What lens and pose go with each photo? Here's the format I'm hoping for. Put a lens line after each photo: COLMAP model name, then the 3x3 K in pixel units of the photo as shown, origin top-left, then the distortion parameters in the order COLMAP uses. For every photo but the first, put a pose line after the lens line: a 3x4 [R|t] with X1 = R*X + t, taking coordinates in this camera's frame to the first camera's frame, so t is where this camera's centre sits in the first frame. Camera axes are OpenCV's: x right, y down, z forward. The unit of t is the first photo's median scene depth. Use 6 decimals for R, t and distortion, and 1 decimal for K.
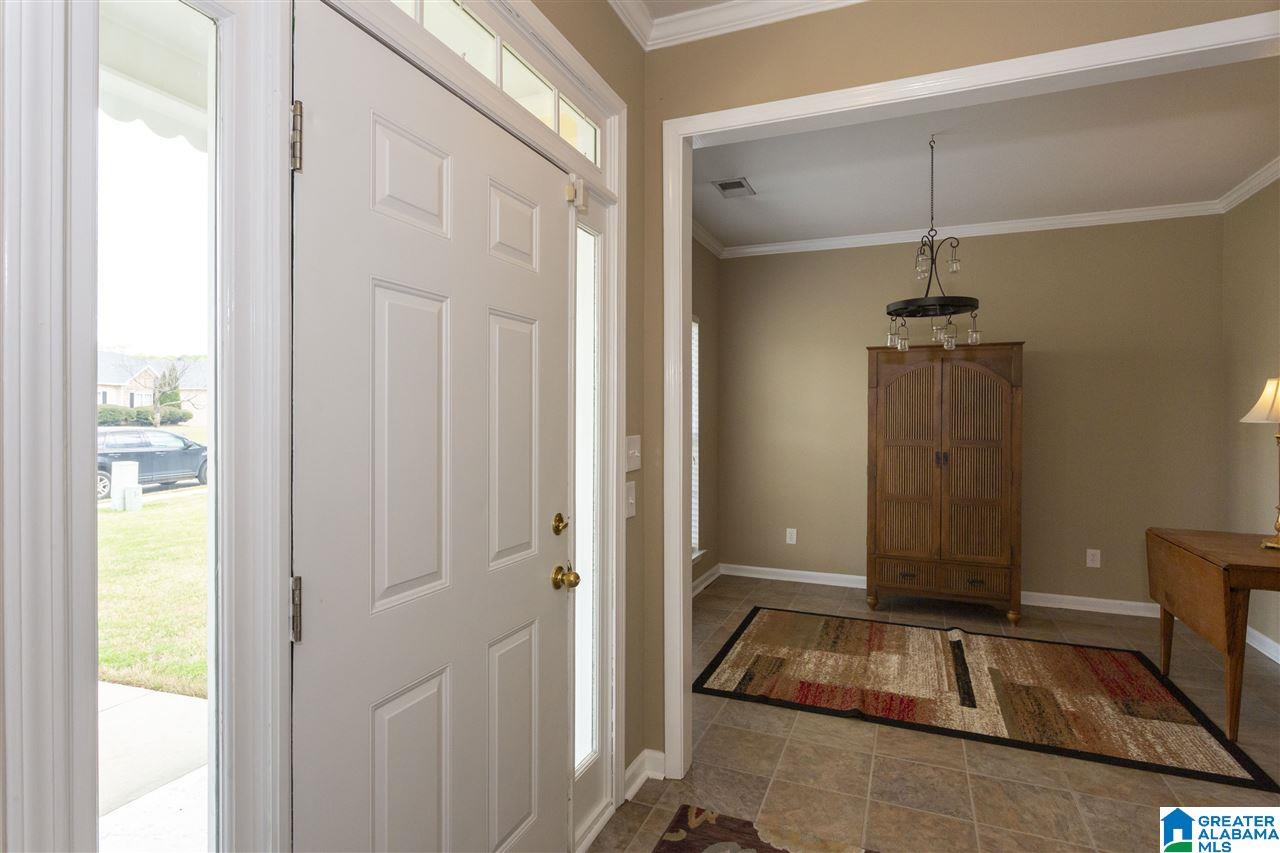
lens RADIAL K [[653.1, 0, 636.3], [0, 653.1, 419.2], [0, 0, 1]] dist [0.001054, 0.000281]
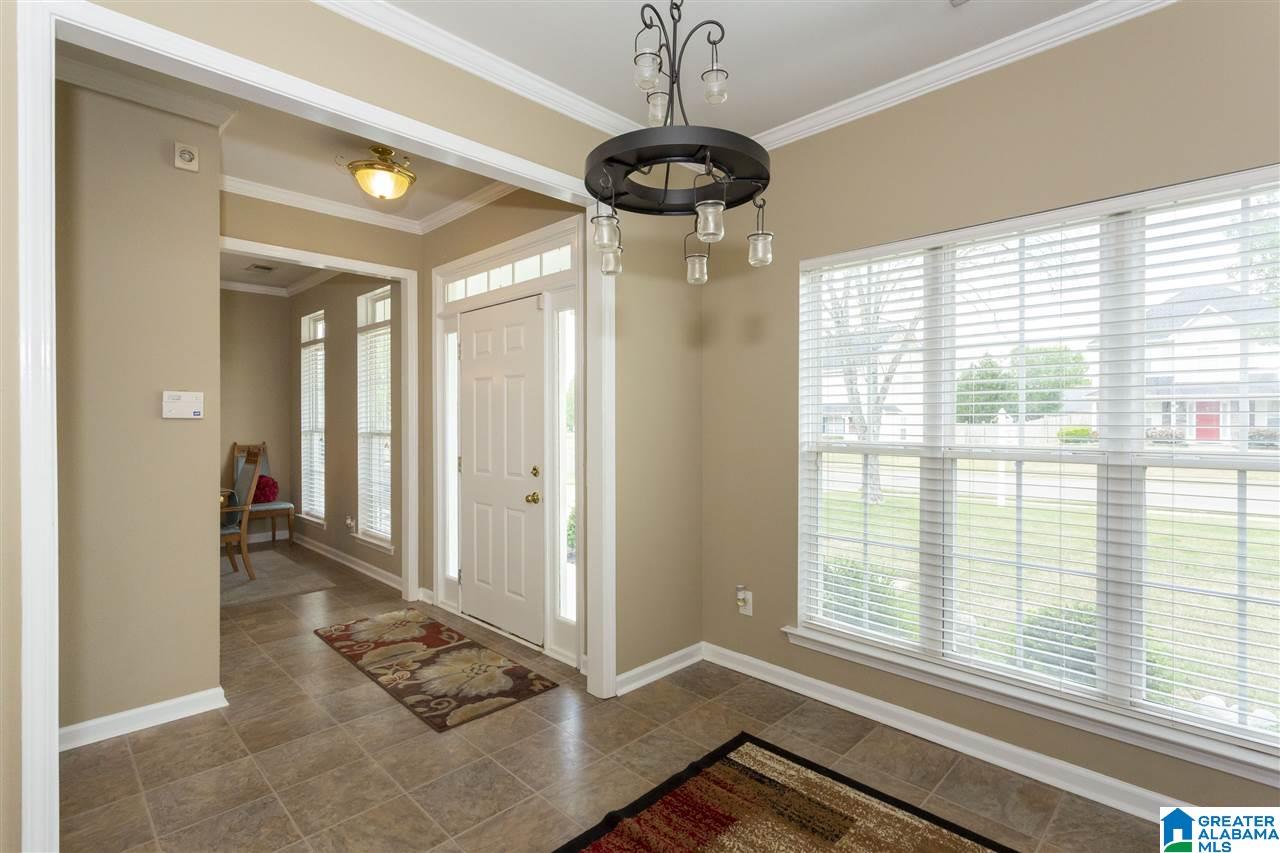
lens RADIAL K [[605.5, 0, 634.8], [0, 605.5, 422.6], [0, 0, 1]] dist [0.001698, 0.000814]
pose [[-0.377554, 0.005965, -0.925968, 0.832773], [-0.002504, 0.999969, 0.007463, -0.004450], [0.925984, 0.005136, -0.377527, 1.104268]]
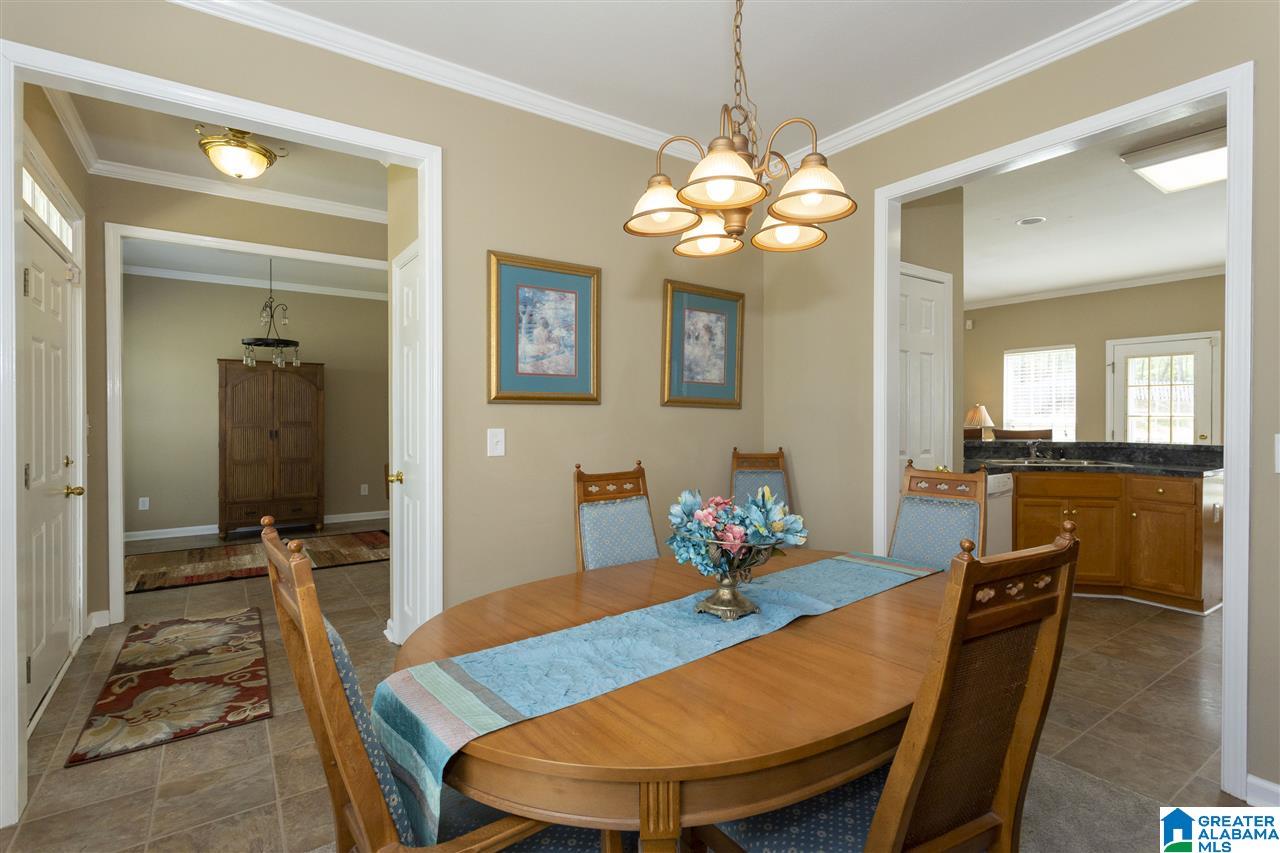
lens RADIAL K [[606.7, 0, 637.2], [0, 606.7, 422.0], [0, 0, 1]] dist [0.004884, 0.000679]
pose [[0.537103, -0.011458, 0.843439, -0.372519], [0.002532, 0.999925, 0.011971, 0.020275], [-0.843513, -0.004294, 0.537091, -0.657016]]
